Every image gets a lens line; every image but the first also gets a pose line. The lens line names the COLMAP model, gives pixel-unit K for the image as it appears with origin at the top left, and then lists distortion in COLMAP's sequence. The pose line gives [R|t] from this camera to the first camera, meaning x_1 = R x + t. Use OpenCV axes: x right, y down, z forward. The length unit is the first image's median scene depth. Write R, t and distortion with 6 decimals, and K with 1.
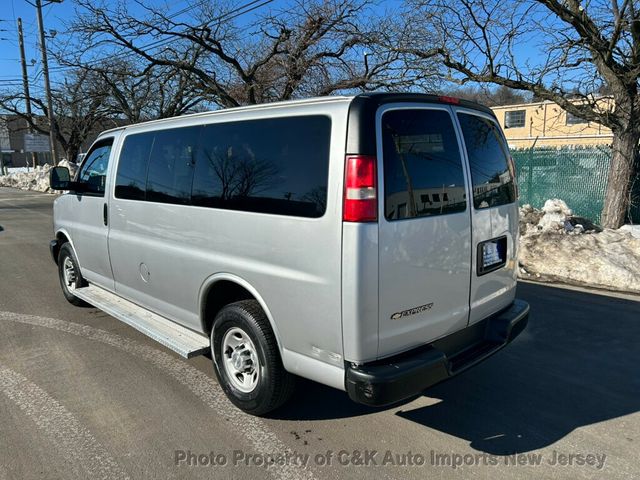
lens RADIAL K [[479.7, 0, 316.8], [0, 479.7, 239.7], [0, 0, 1]] dist [0.054783, -0.056562]
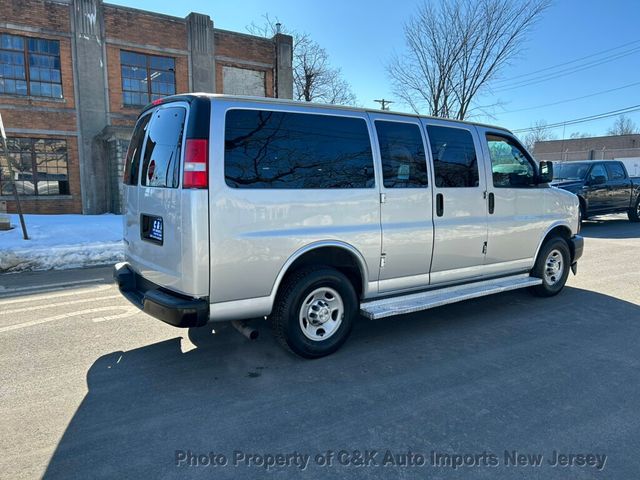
lens RADIAL K [[479.7, 0, 321.4], [0, 479.7, 241.2], [0, 0, 1]] dist [0.054783, -0.056562]
pose [[-0.142693, 0.141630, -0.979581, 1.014582], [-0.163594, 0.972722, 0.164468, -0.137813], [0.976154, 0.183722, -0.115631, 1.082688]]
